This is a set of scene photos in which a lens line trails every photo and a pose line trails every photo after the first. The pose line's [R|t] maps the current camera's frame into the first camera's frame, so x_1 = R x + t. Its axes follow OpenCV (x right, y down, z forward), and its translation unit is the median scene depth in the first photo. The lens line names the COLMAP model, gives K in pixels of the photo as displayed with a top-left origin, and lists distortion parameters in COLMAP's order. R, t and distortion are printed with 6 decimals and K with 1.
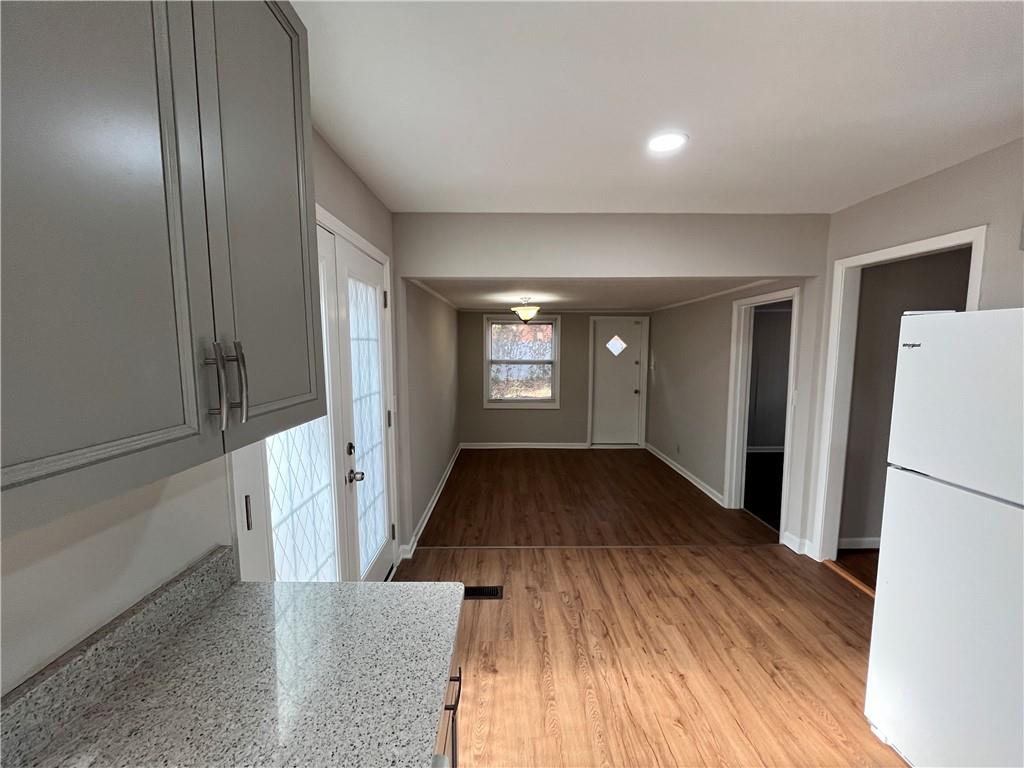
lens RADIAL K [[407.4, 0, 512.0], [0, 407.4, 384.0], [0, 0, 1]] dist [-0.004188, -0.000121]
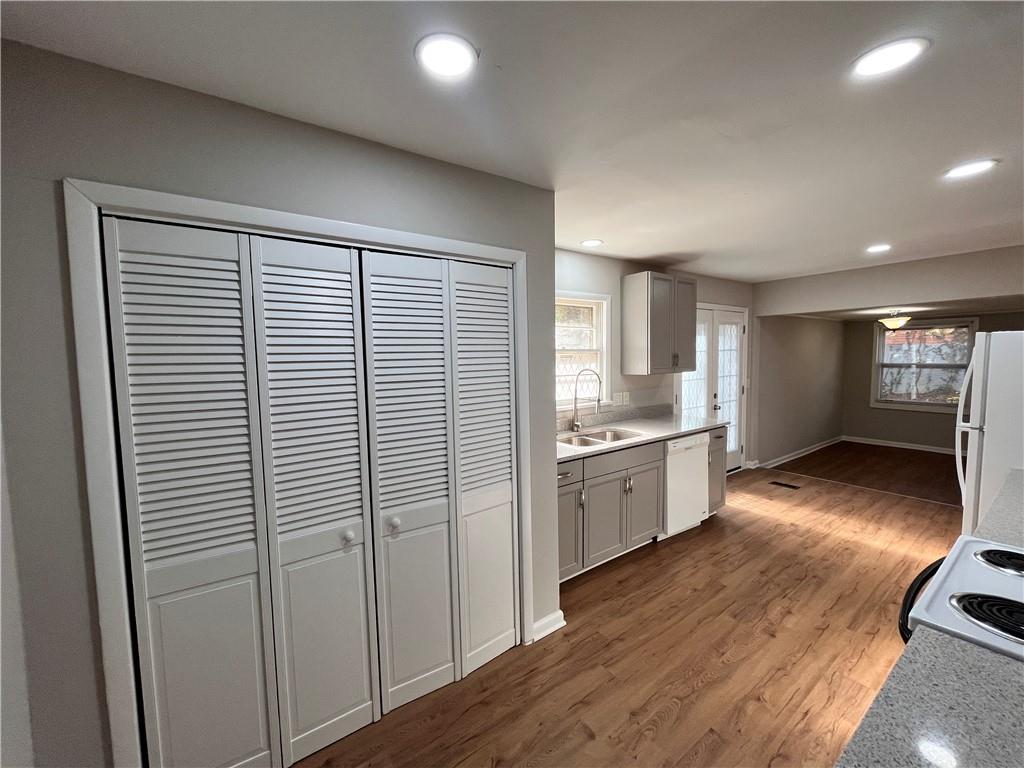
lens RADIAL K [[409.2, 0, 512.0], [0, 409.2, 384.0], [0, 0, 1]] dist [-0.001543, 0.000332]
pose [[0.571226, 0.047317, -0.819428, 0.684837], [-0.060815, 0.998033, 0.015235, 0.096116], [0.818537, 0.041131, 0.572980, -1.050682]]
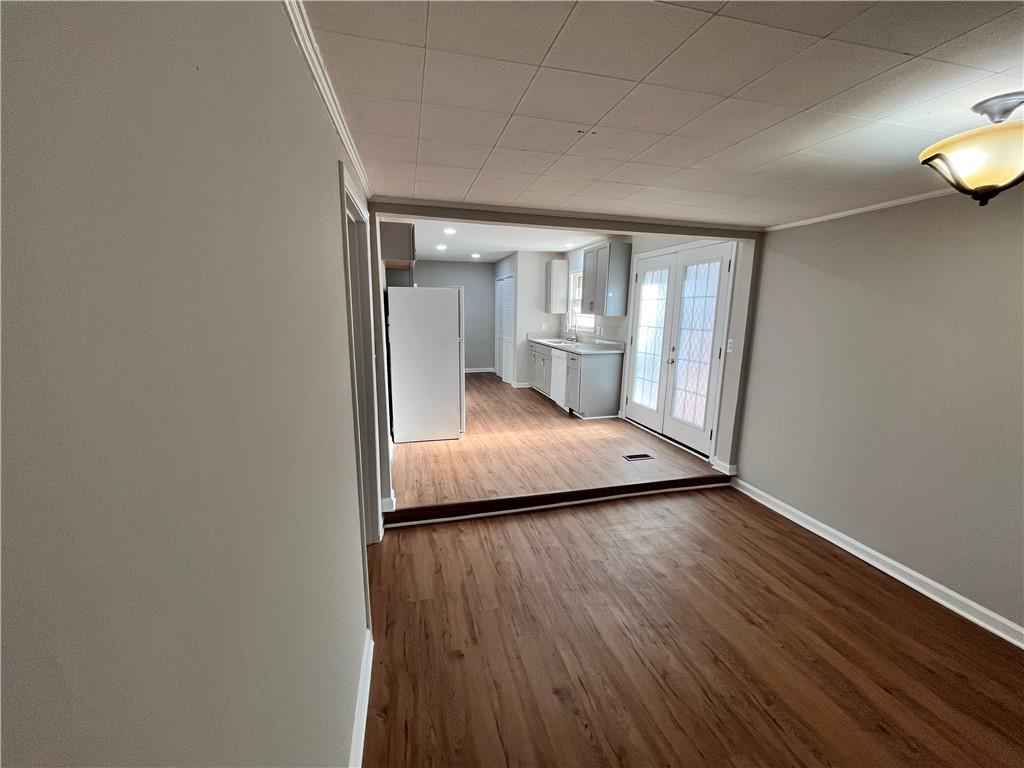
lens RADIAL K [[409.2, 0, 512.0], [0, 409.2, 384.0], [0, 0, 1]] dist [-0.001543, 0.000332]
pose [[-0.971015, 0.032240, -0.236834, 0.736450], [-0.034787, 0.961249, 0.273479, -0.174909], [0.236474, 0.273791, -0.932265, 2.199702]]
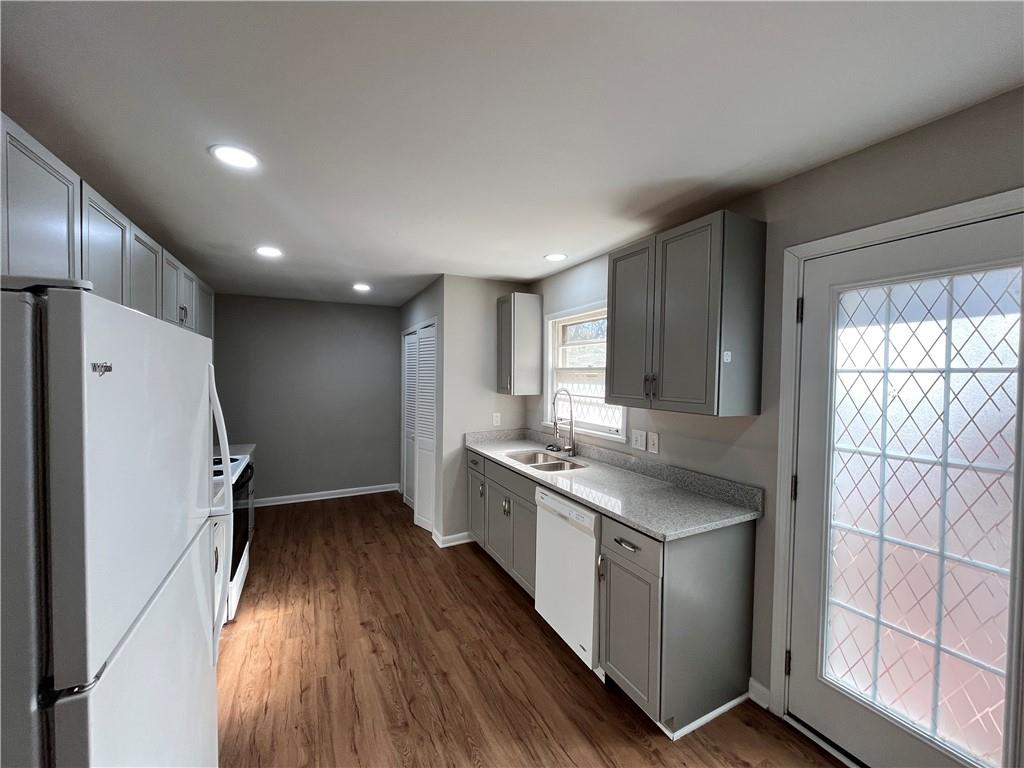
lens RADIAL K [[409.2, 0, 512.0], [0, 409.2, 384.0], [0, 0, 1]] dist [-0.001543, 0.000332]
pose [[-0.901103, 0.000097, -0.433604, 0.423347], [-0.051366, 0.992935, 0.106970, -0.076003], [0.430551, 0.118664, -0.894732, 0.832565]]
